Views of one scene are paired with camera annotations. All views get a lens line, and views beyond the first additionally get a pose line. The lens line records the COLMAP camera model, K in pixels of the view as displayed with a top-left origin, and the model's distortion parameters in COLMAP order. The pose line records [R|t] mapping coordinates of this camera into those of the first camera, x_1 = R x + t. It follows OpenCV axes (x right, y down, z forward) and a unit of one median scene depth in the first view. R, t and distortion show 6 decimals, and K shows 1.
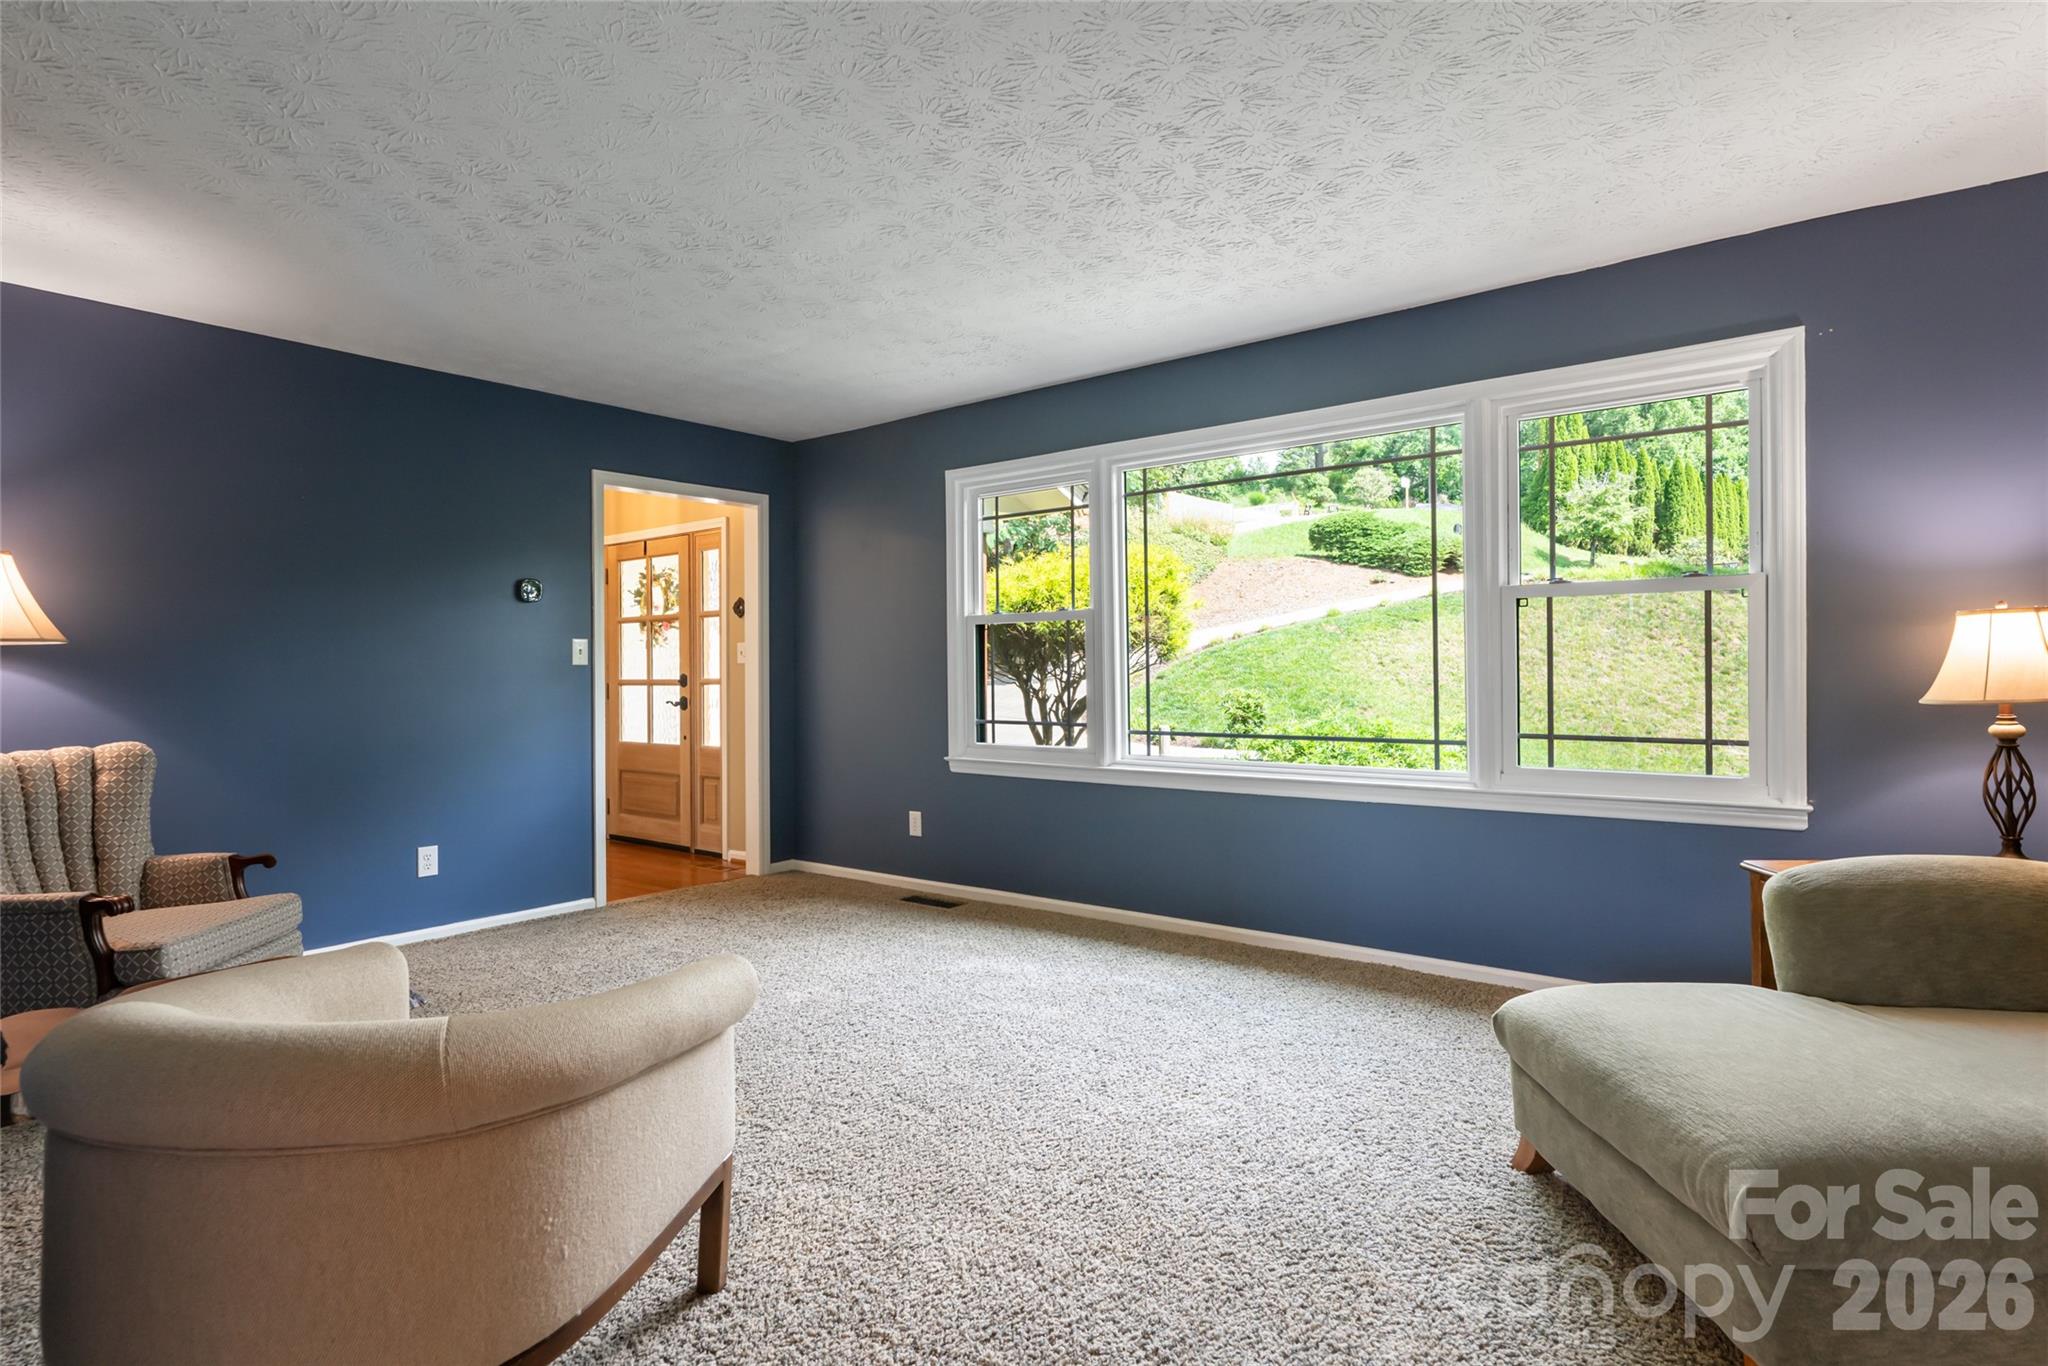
lens RADIAL K [[1072.8, 0, 1023.4], [0, 1072.8, 678.9], [0, 0, 1]] dist [0.004524, 0.004465]
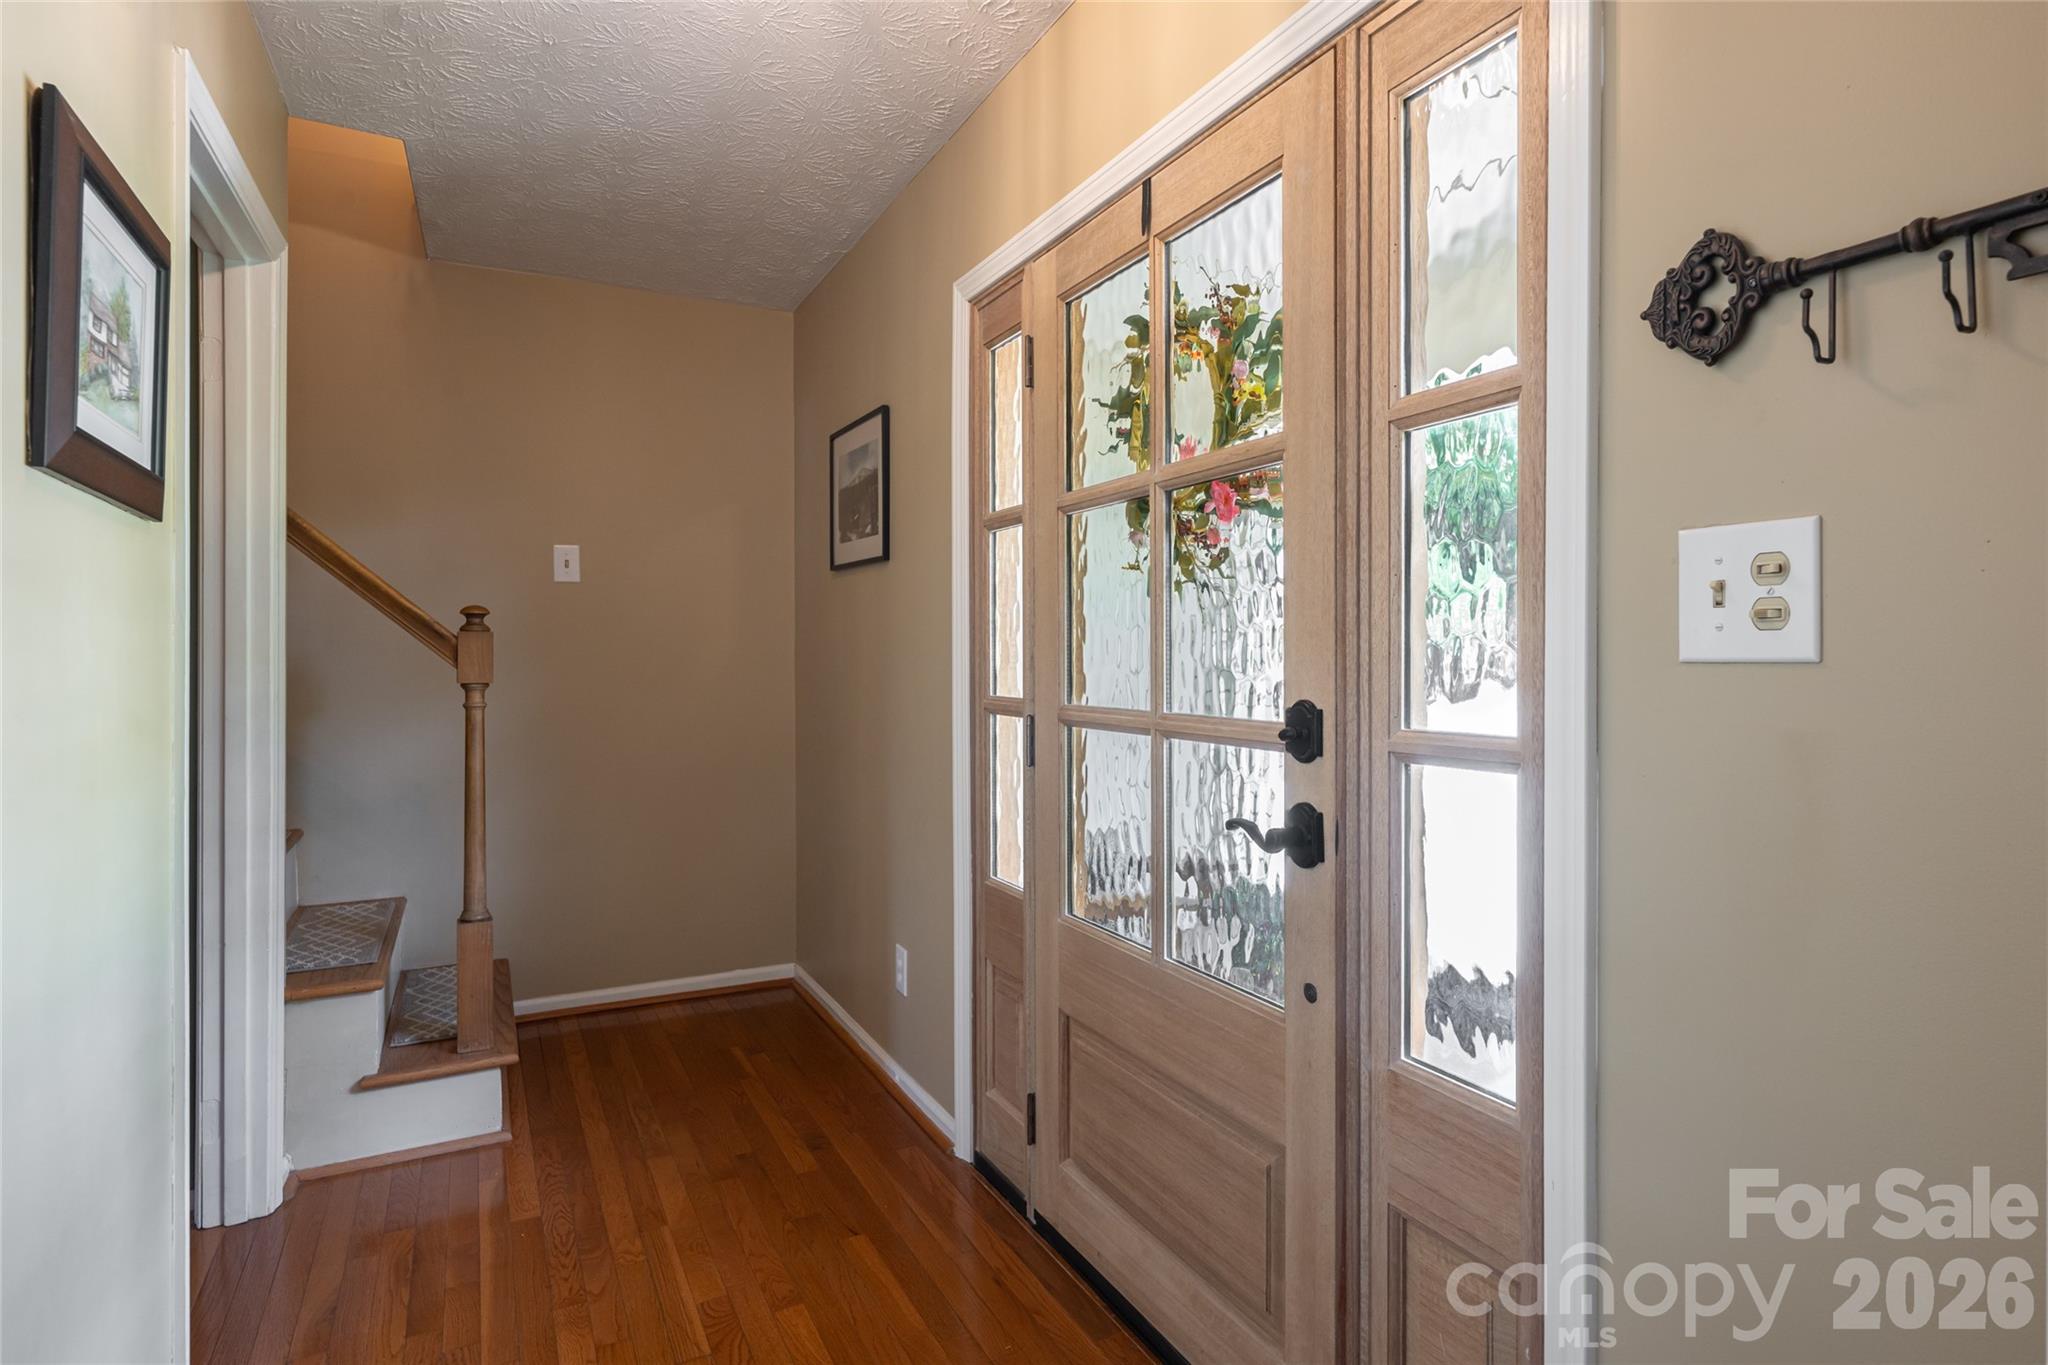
lens RADIAL K [[1072.8, 0, 1028.4], [0, 1072.8, 670.4], [0, 0, 1]] dist [0.004524, 0.004465]
pose [[0.897466, 0.009877, -0.440973, -0.264957], [-0.007875, 0.999949, 0.006369, -0.011674], [0.441013, -0.002244, 0.897498, 0.760504]]
